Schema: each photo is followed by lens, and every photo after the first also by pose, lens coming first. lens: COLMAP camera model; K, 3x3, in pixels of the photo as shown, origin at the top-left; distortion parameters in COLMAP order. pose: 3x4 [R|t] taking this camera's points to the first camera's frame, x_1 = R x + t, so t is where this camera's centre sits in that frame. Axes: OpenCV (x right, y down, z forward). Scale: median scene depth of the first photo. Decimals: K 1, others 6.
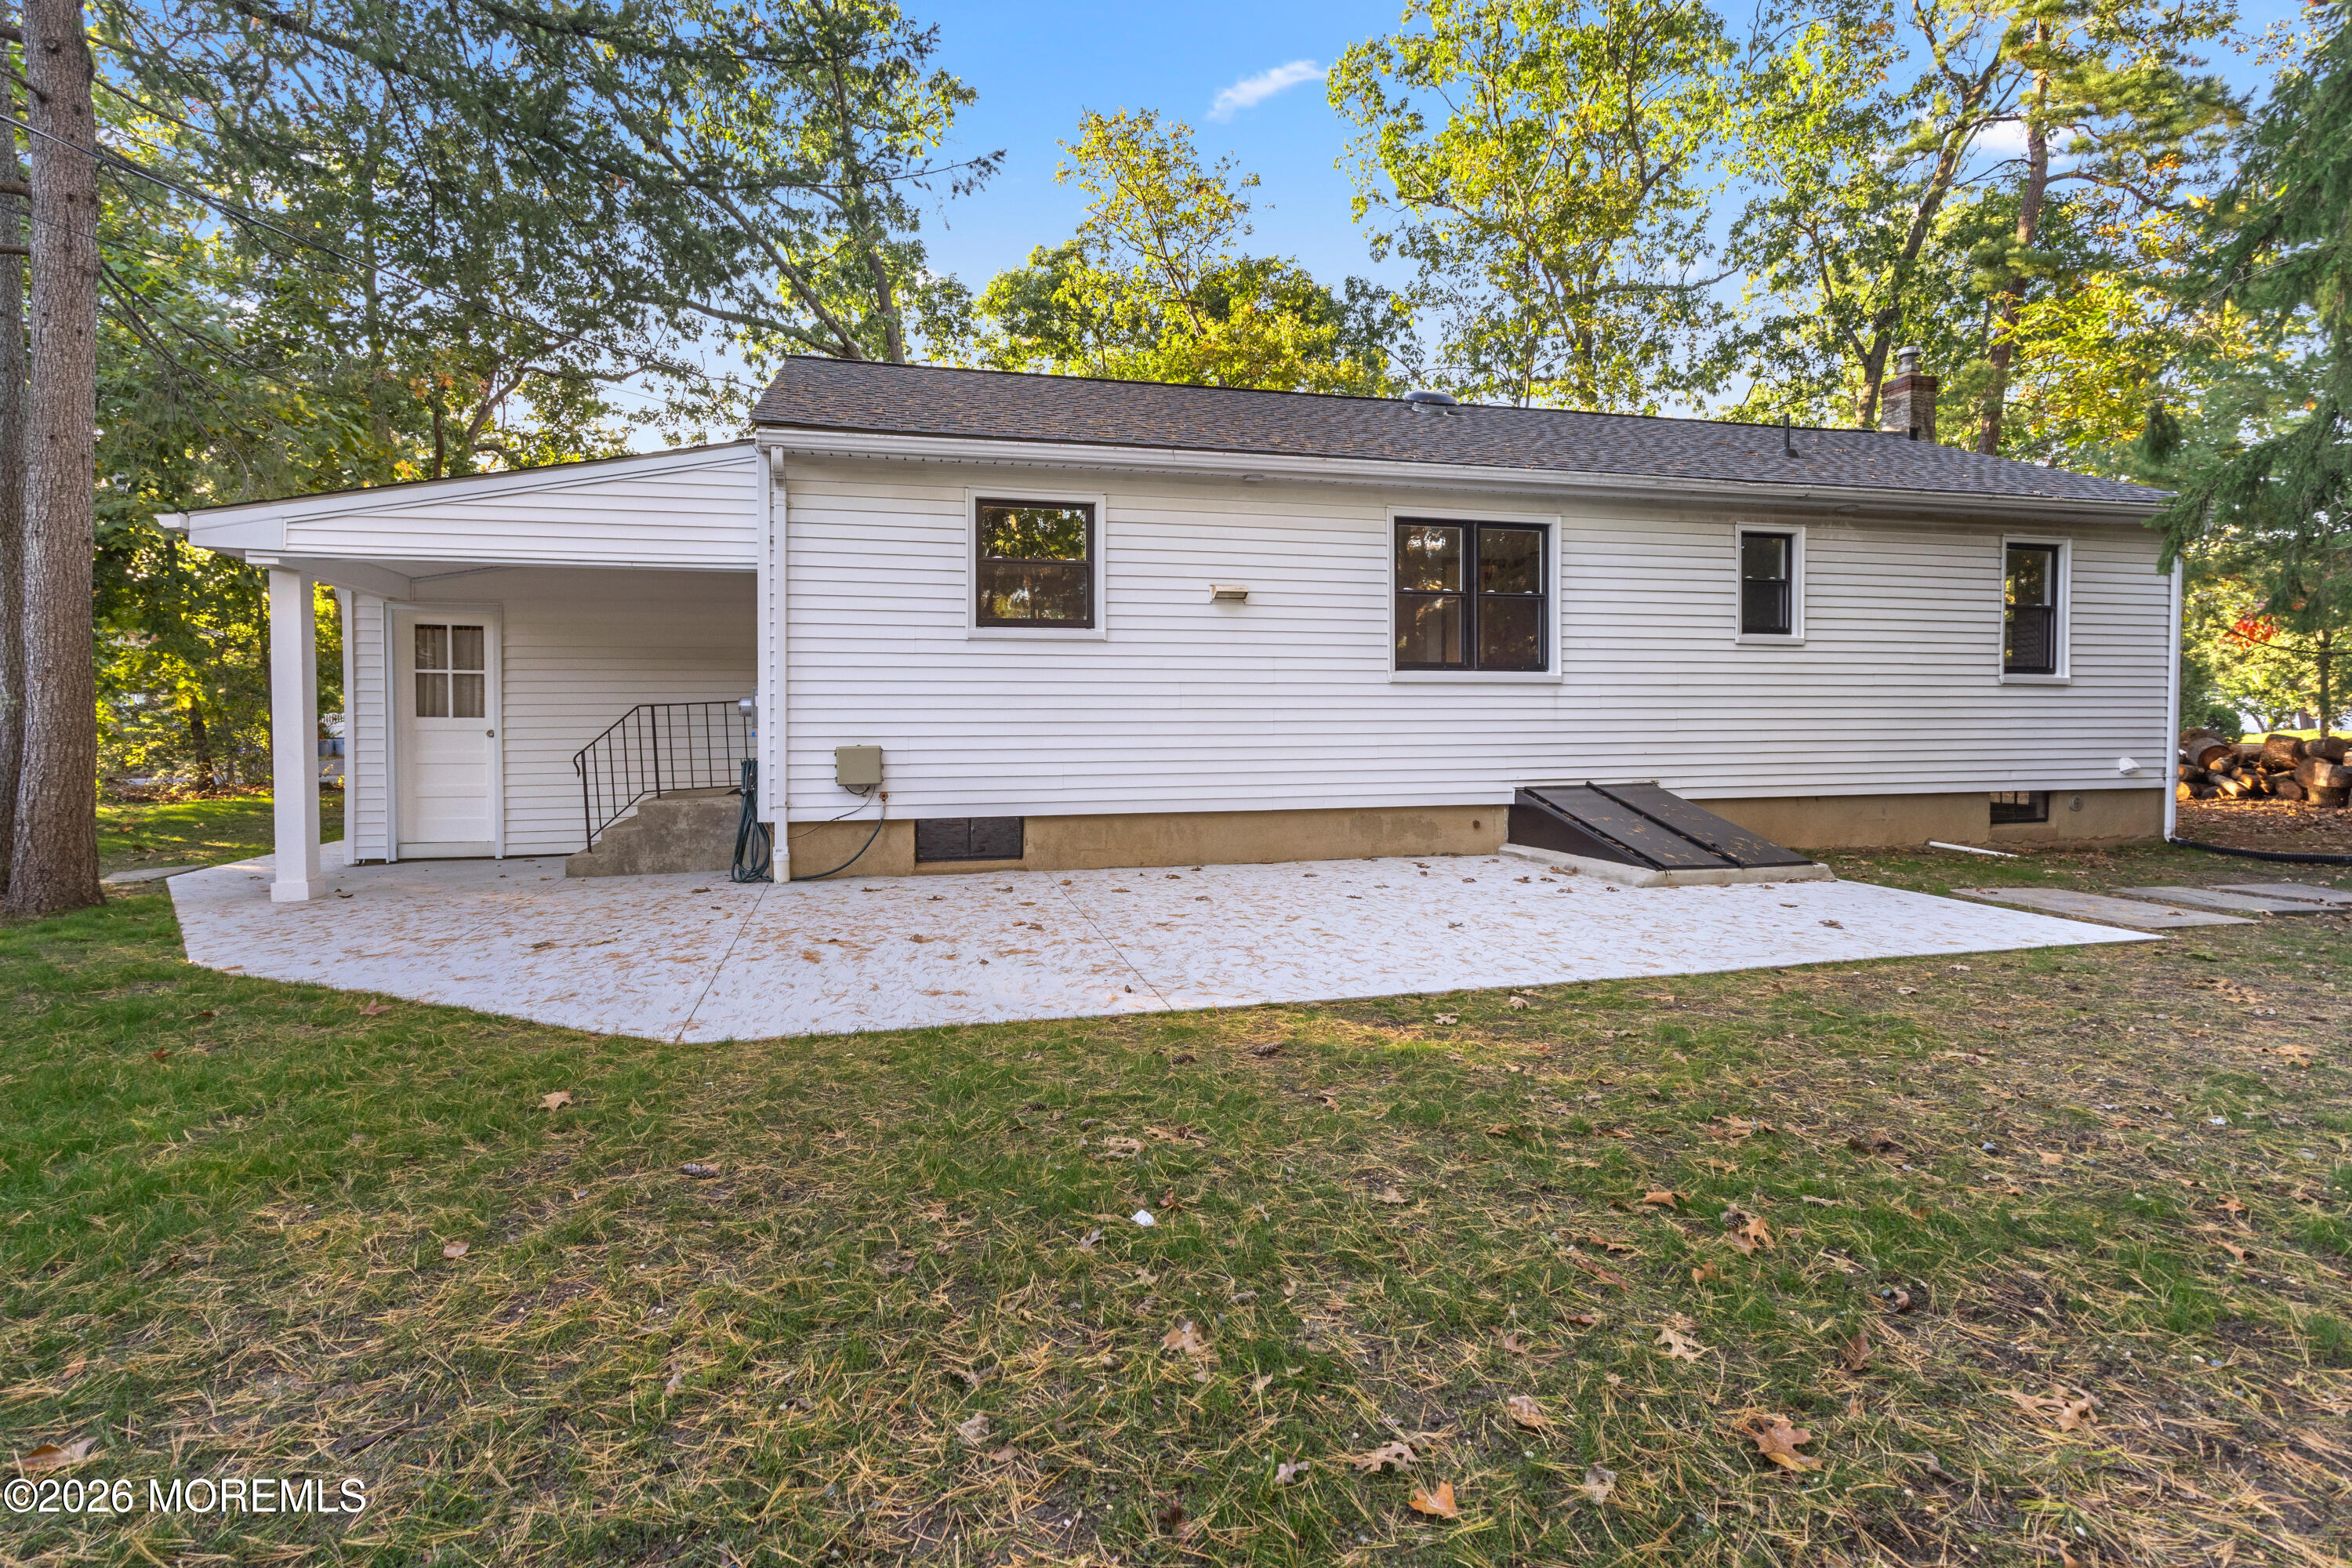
lens RADIAL K [[1087.3, 0, 1138.7], [0, 1087.3, 744.8], [0, 0, 1]] dist [0.003349, 0.001244]
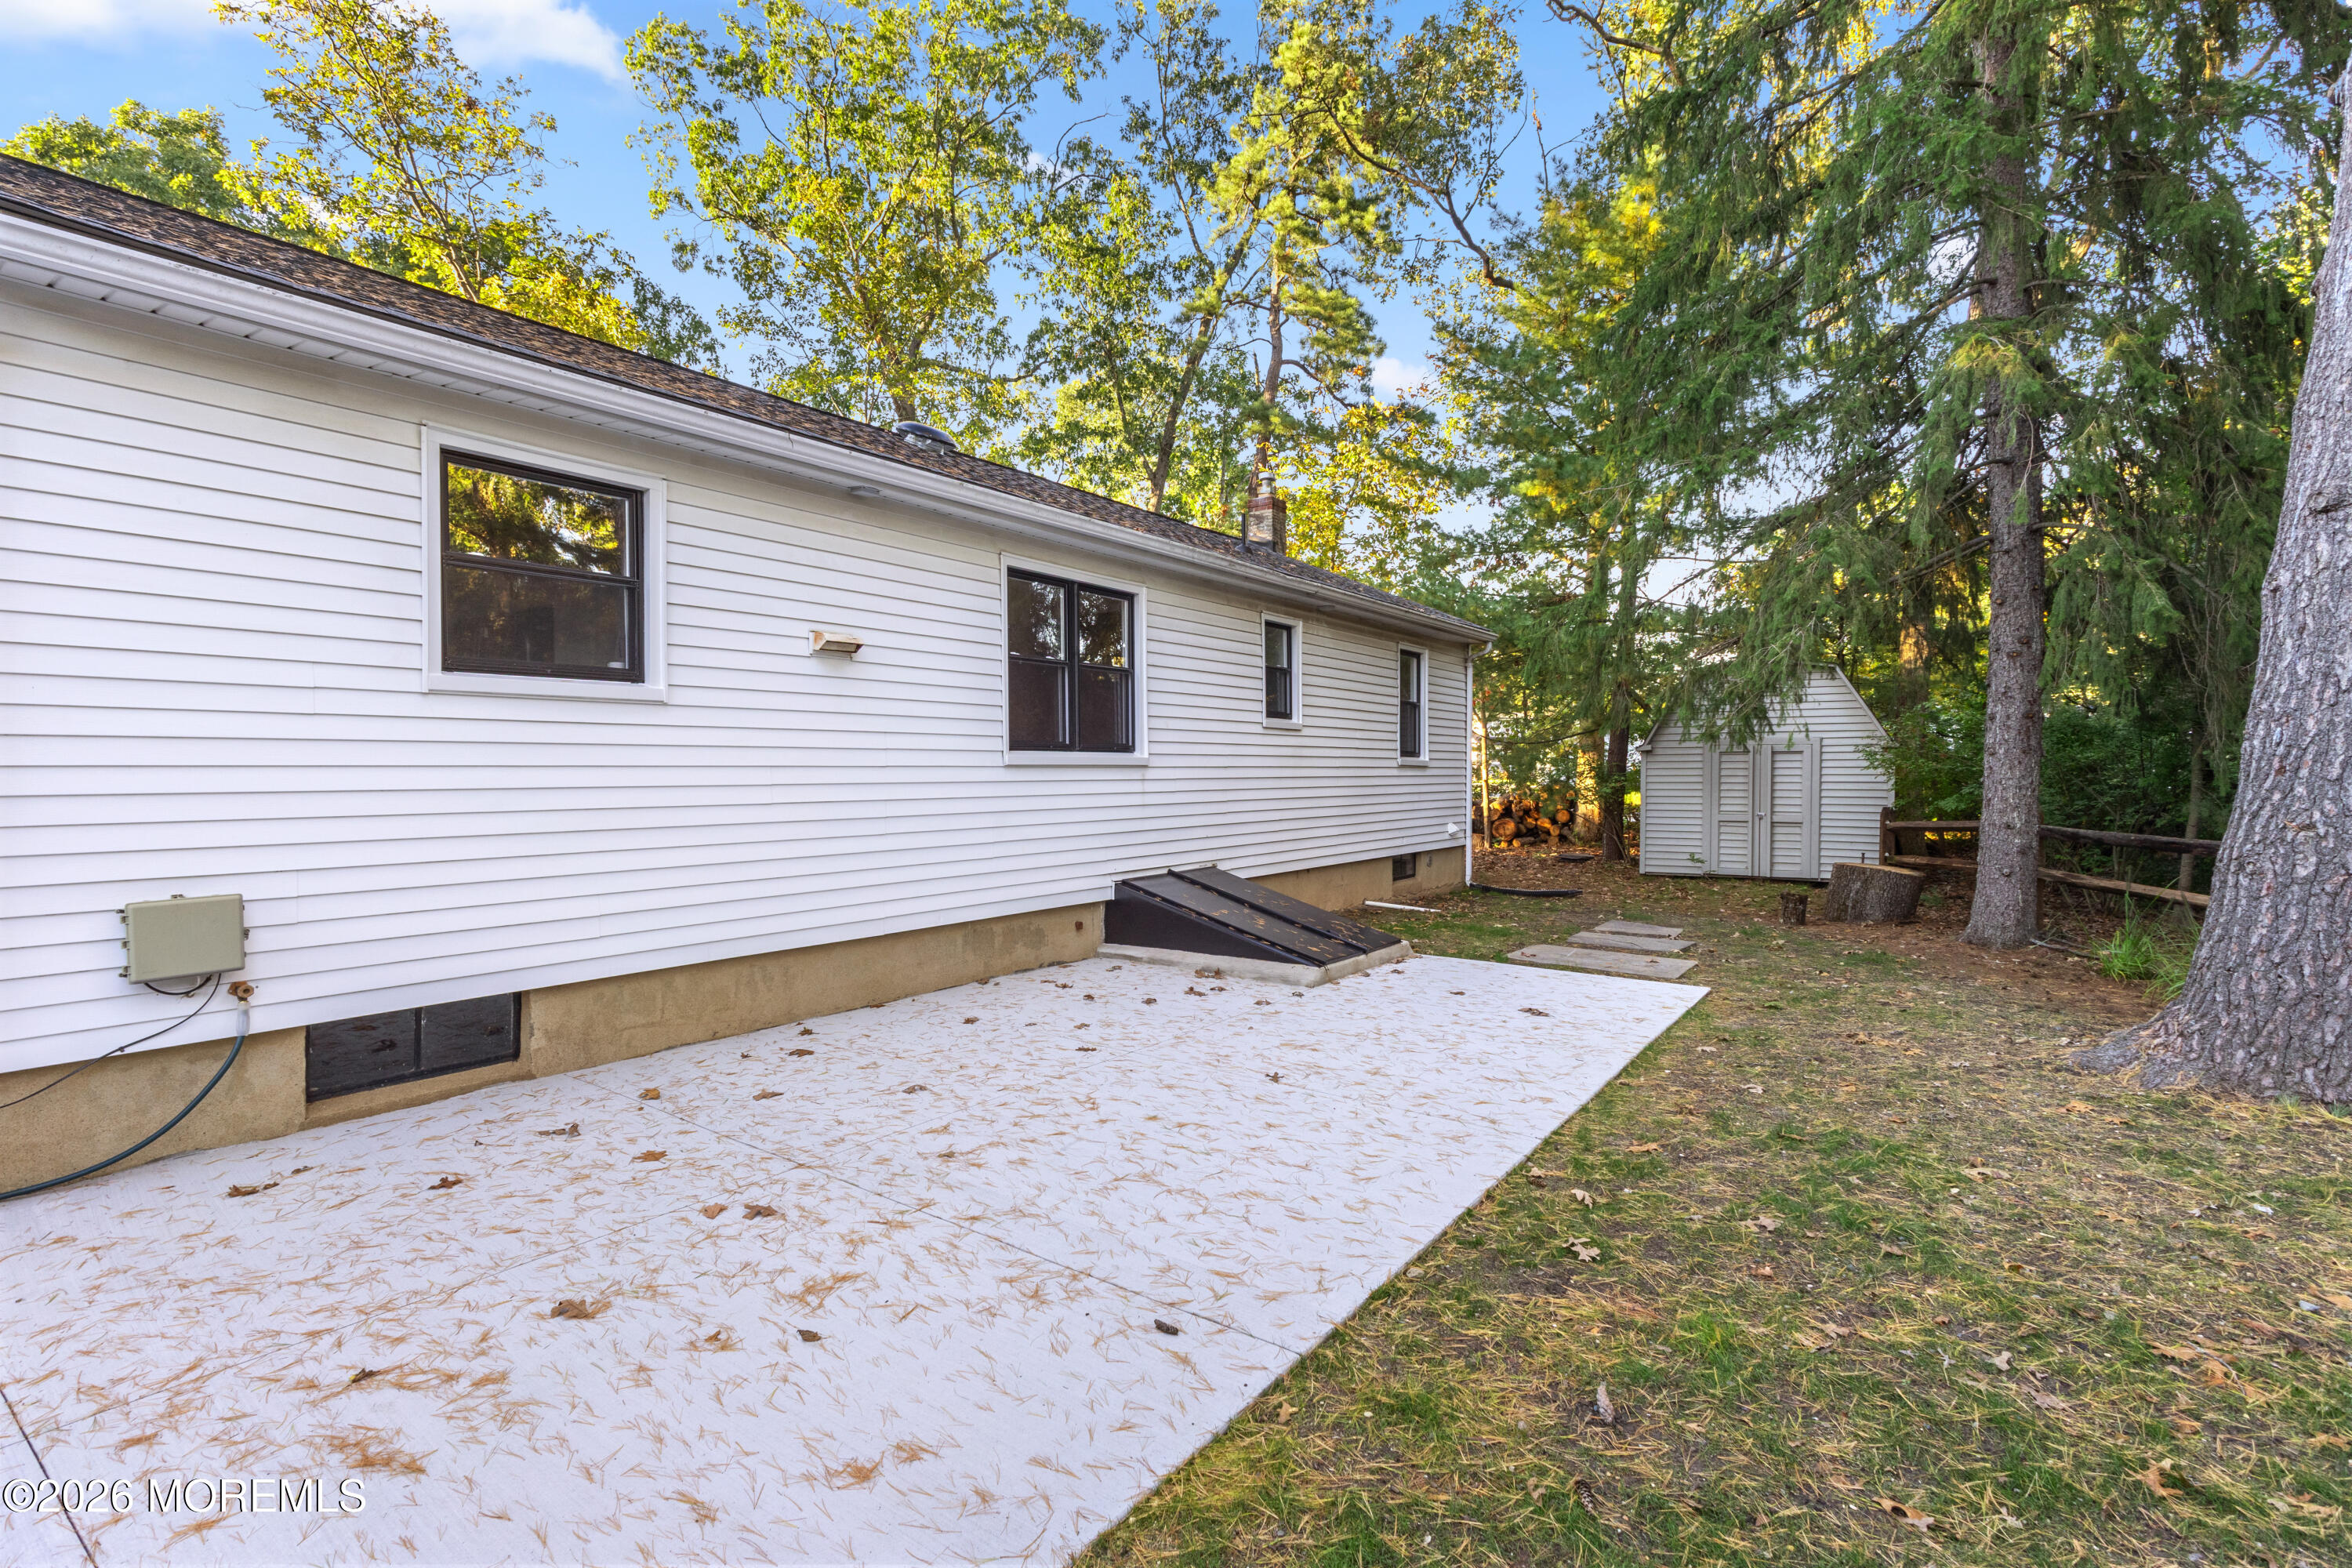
lens RADIAL K [[1087.3, 0, 1175.8], [0, 1087.3, 775.3], [0, 0, 1]] dist [0.003349, 0.001244]
pose [[0.766273, -0.001742, 0.642513, -0.192146], [0.016134, 0.999733, -0.016532, -0.032557], [-0.642312, 0.023035, 0.766097, 0.270936]]
